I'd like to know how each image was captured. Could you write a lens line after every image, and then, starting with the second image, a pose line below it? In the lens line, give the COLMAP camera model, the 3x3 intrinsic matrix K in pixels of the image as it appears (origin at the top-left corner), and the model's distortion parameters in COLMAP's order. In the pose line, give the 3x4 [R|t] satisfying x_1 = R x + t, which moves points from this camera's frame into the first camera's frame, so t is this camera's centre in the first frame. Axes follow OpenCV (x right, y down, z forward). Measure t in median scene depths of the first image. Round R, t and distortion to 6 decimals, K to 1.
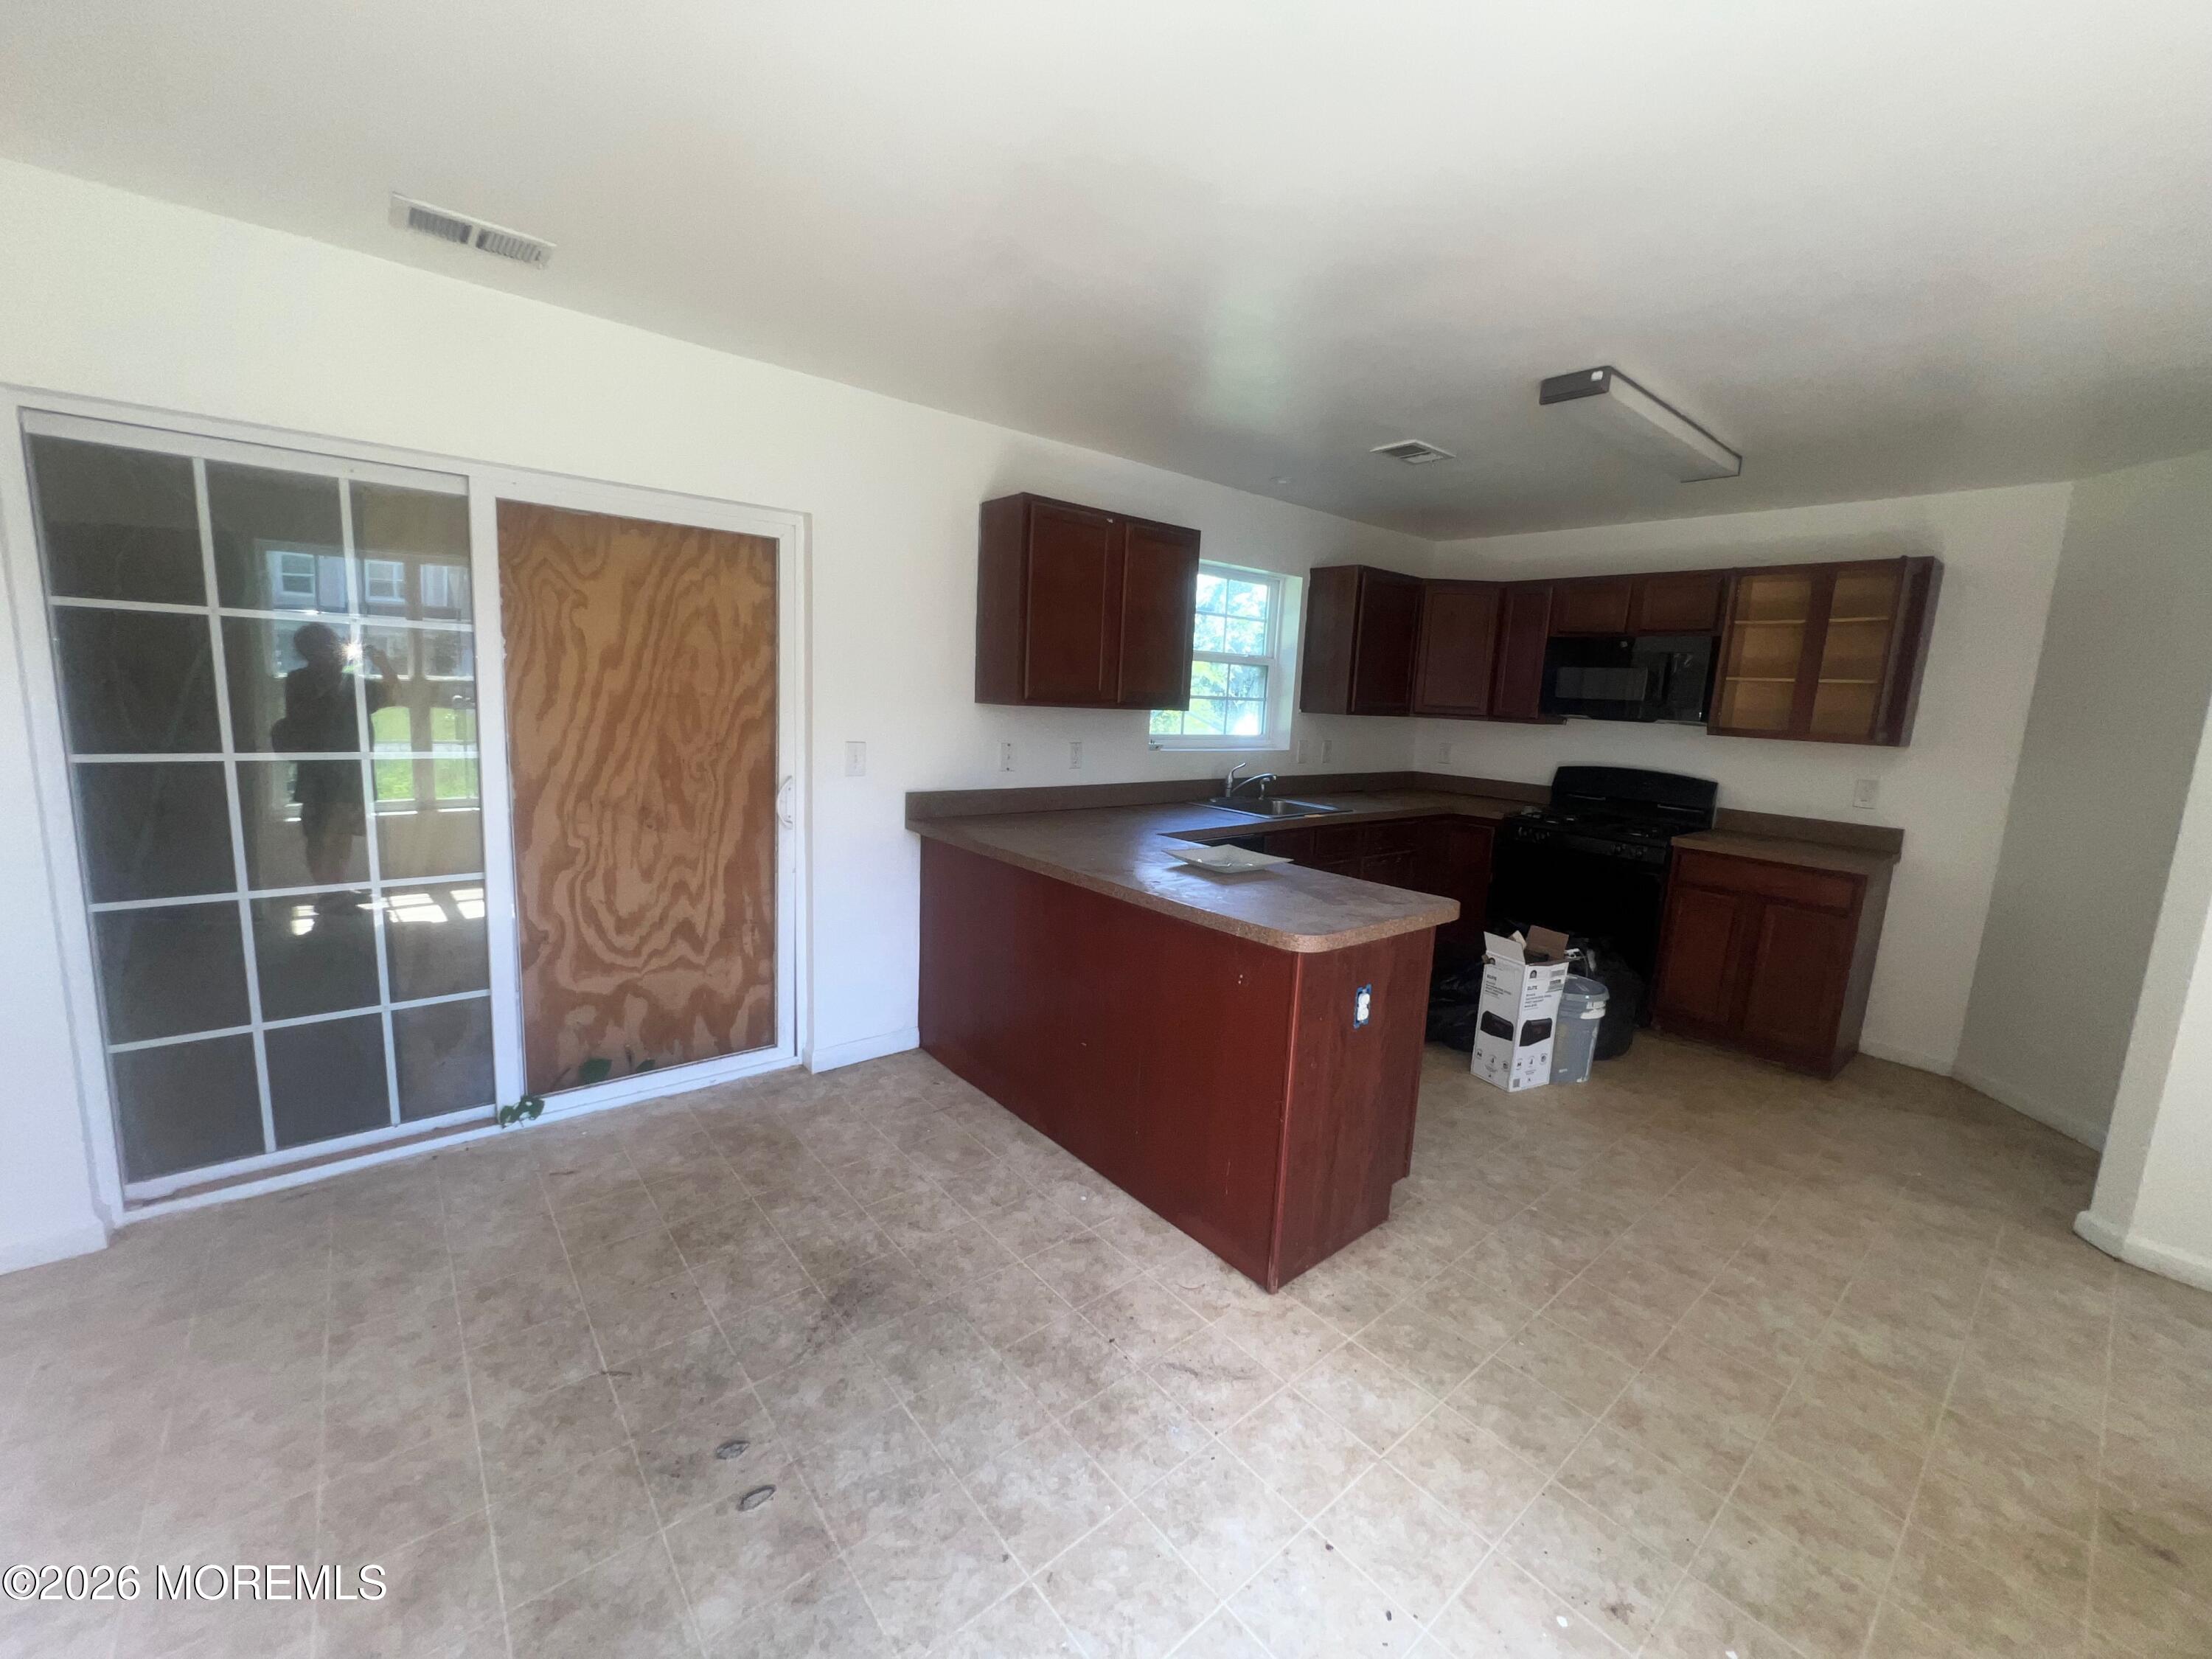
lens RADIAL K [[886.4, 0, 1096.6], [0, 886.4, 822.5], [0, 0, 1]] dist [0.000113, 0.000417]
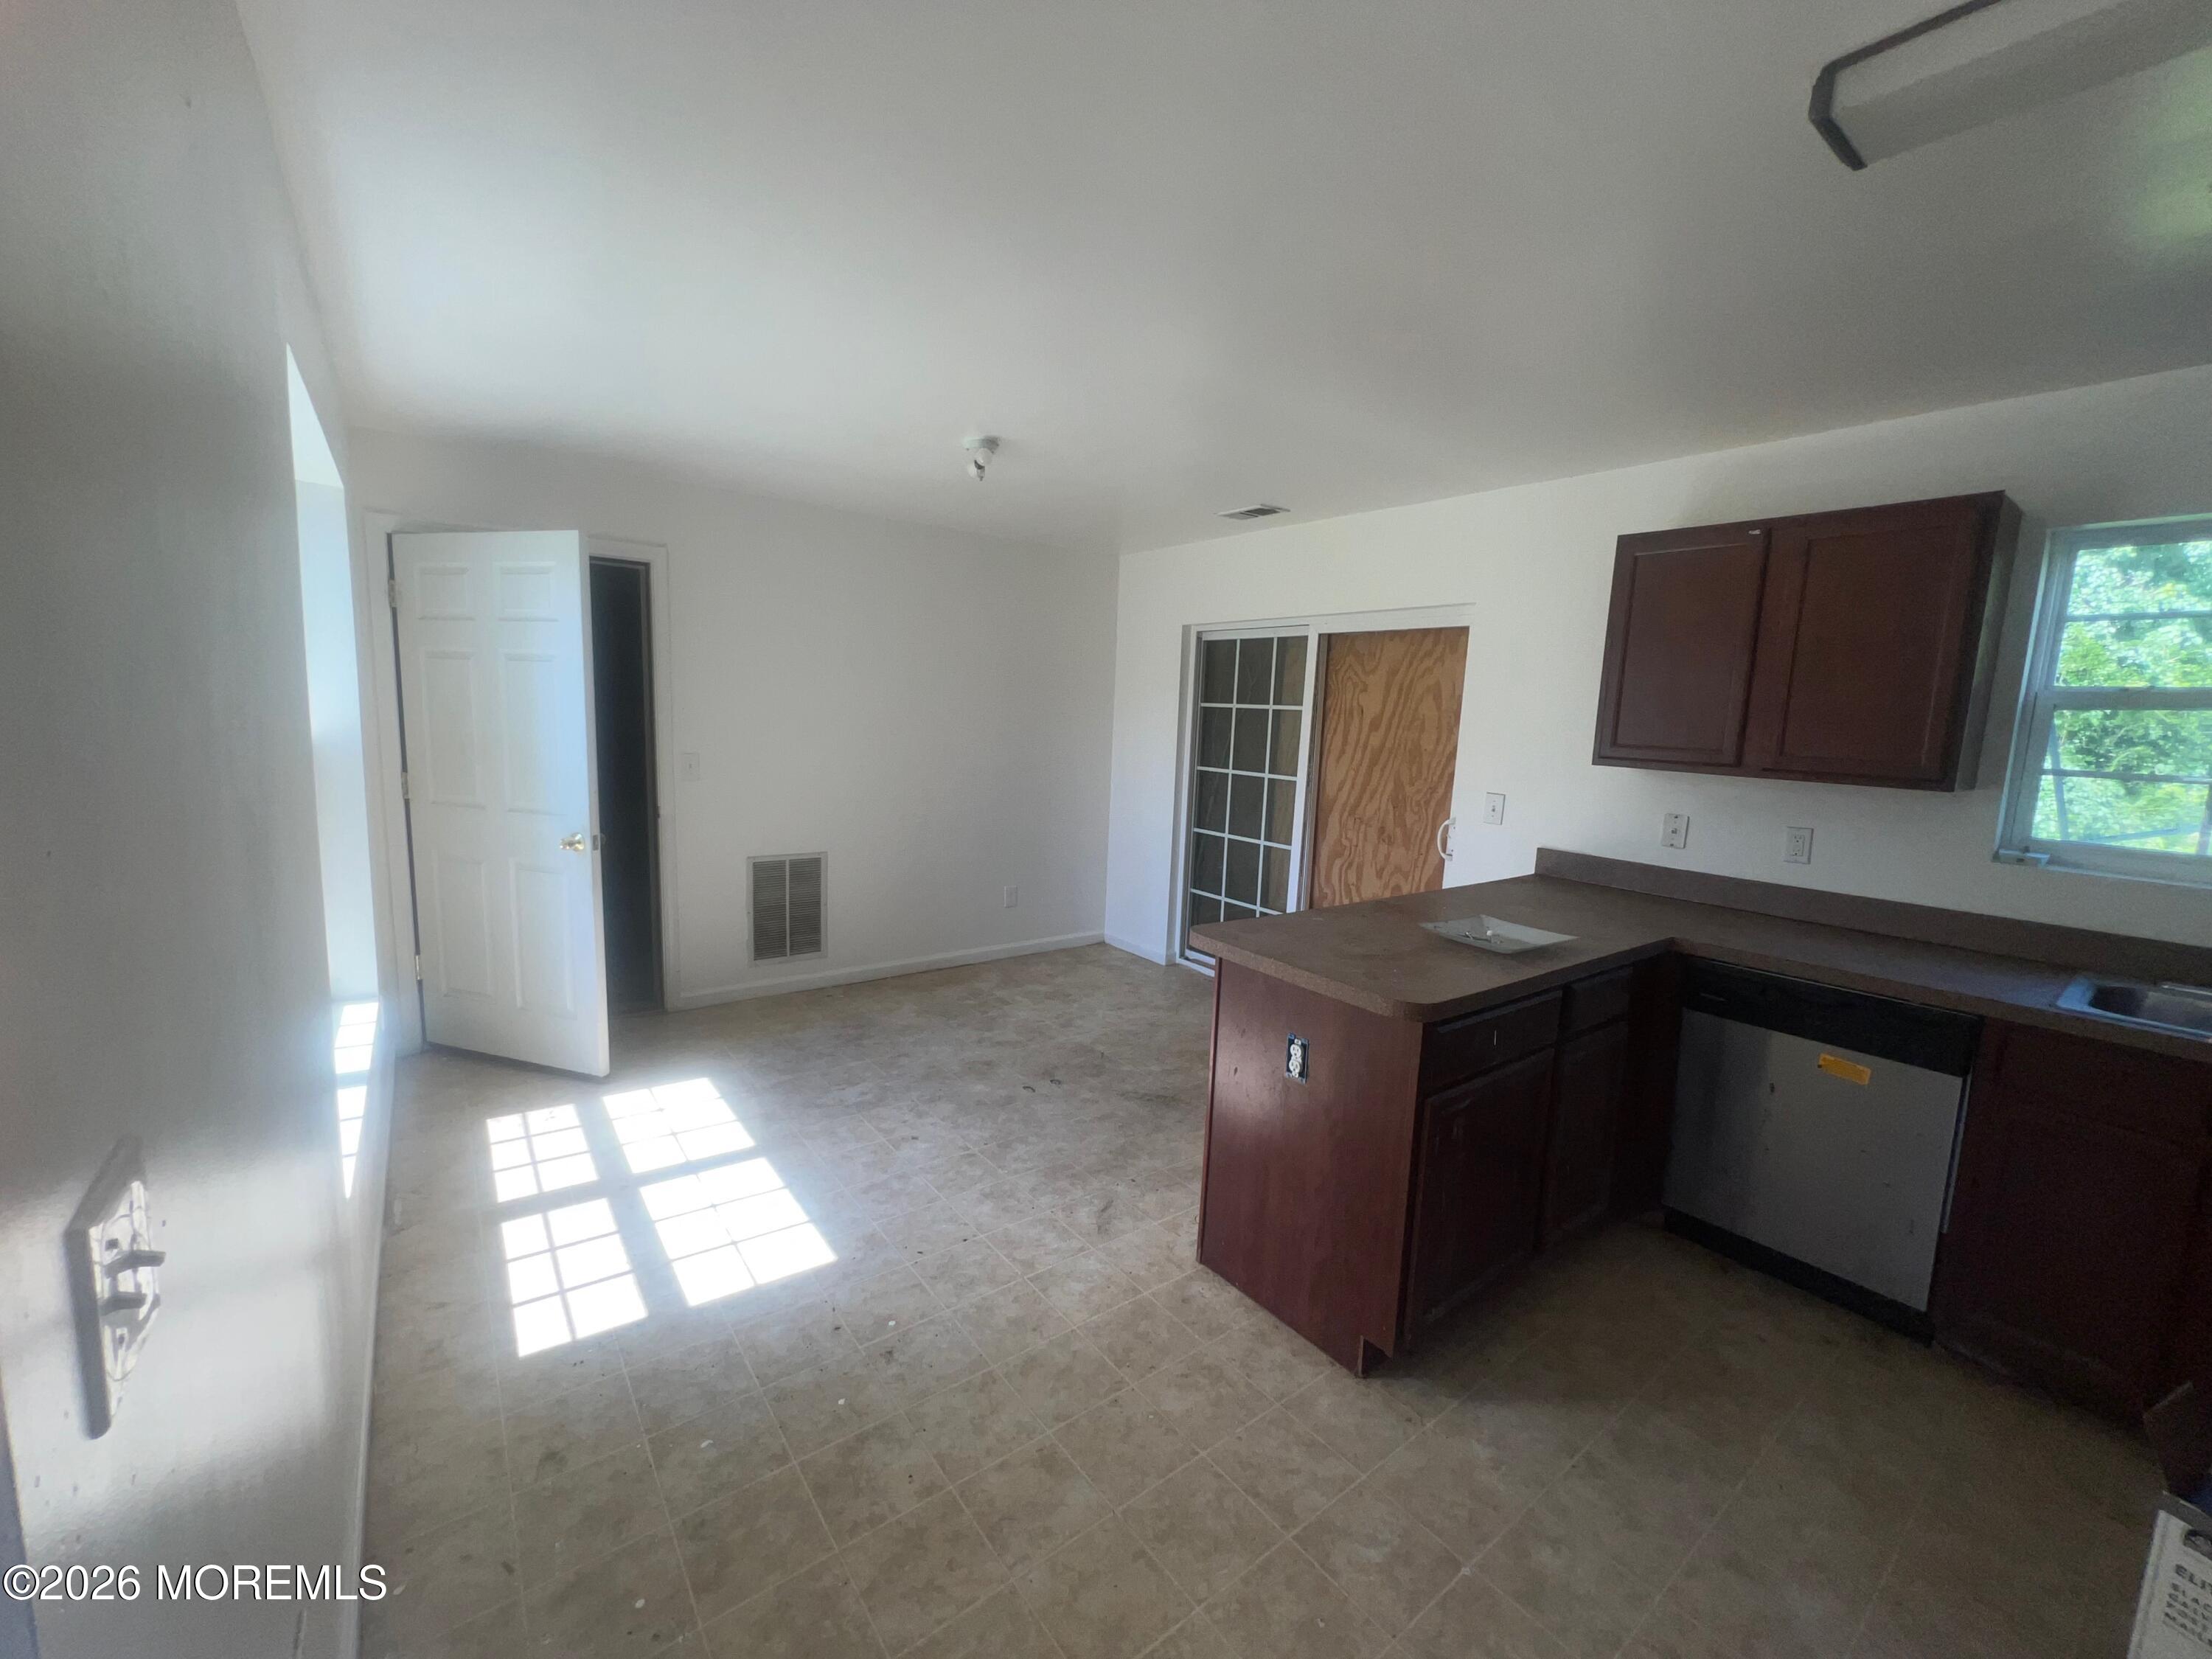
lens RADIAL K [[883.5, 0, 1106.0], [0, 883.5, 829.5], [0, 0, 1]] dist [0.000140, 0.000294]
pose [[-0.035687, 0.088047, -0.995477, 0.959438], [-0.193705, 0.976611, 0.093323, -0.061734], [0.980410, 0.196160, -0.017797, 0.606768]]
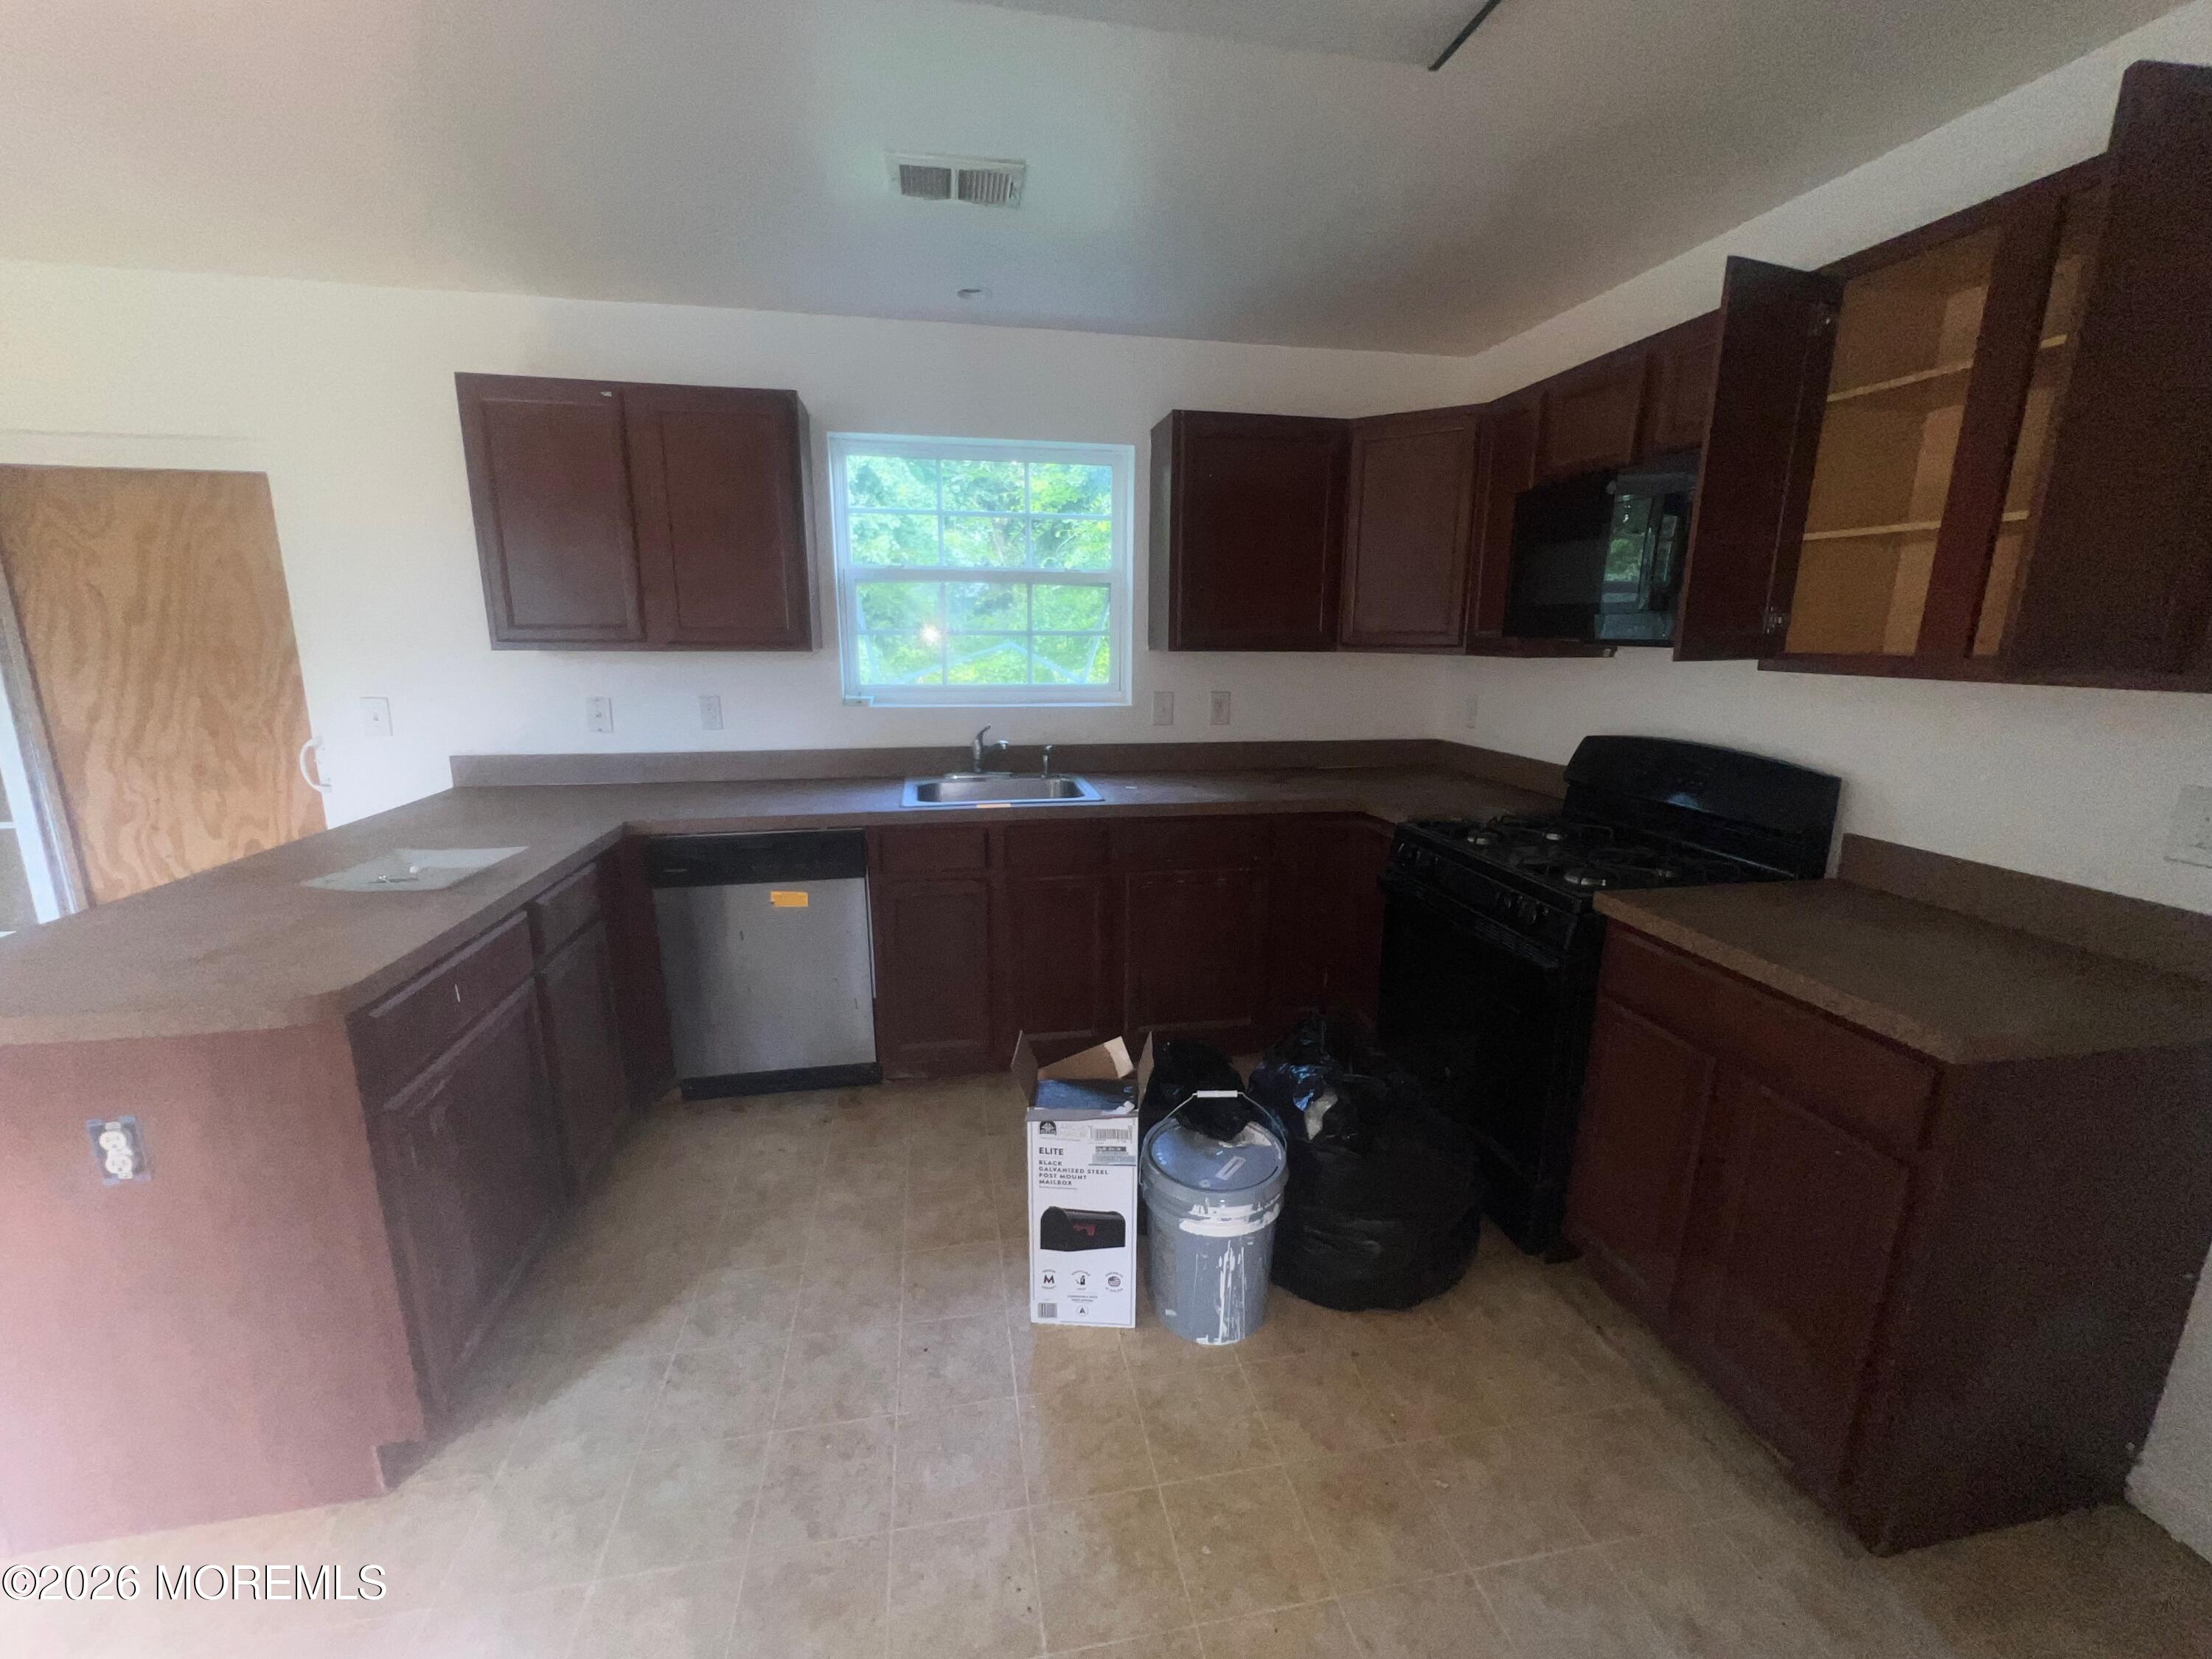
lens RADIAL K [[886.4, 0, 1096.6], [0, 886.4, 822.5], [0, 0, 1]] dist [0.000113, 0.000417]
pose [[0.872996, 0.062807, -0.483666, 0.885431], [-0.039544, 0.997524, 0.058159, -0.051870], [0.486121, -0.031647, 0.873318, 0.637826]]
